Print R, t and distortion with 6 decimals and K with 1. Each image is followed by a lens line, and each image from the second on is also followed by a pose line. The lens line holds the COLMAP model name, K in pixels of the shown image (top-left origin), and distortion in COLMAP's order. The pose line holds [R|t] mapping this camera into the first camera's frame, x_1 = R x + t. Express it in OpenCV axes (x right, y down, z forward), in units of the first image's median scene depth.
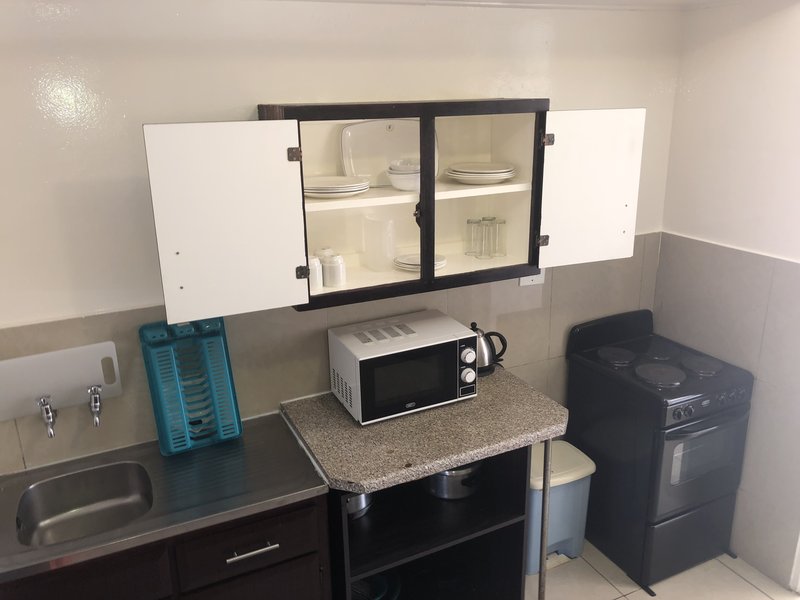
lens RADIAL K [[651.1, 0, 383.0], [0, 651.1, 298.8], [0, 0, 1]] dist [0.034004, -0.049994]
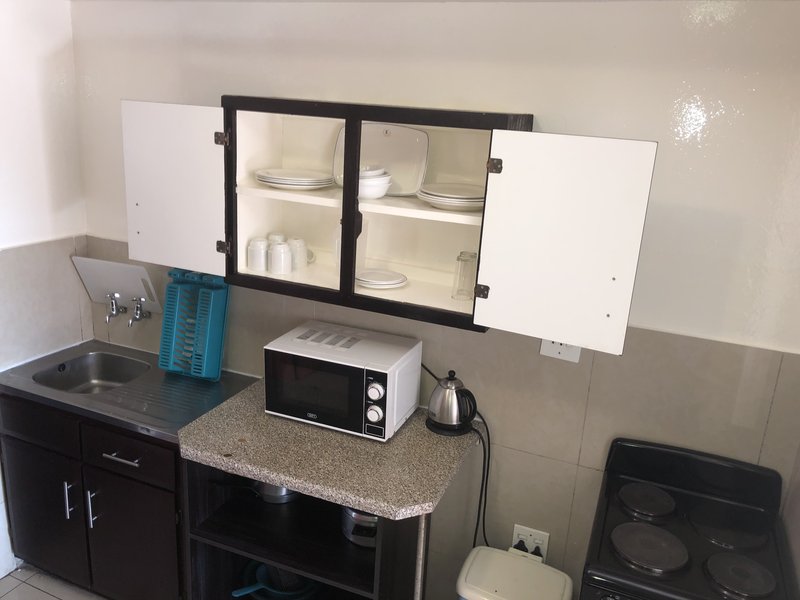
lens RADIAL K [[651.1, 0, 399.6], [0, 651.1, 300.2], [0, 0, 1]] dist [0.034004, -0.049994]
pose [[0.670679, 0.275079, -0.688854, 0.768611], [-0.290279, 0.951960, 0.097525, -0.134265], [0.682589, 0.134552, 0.718309, 0.386792]]
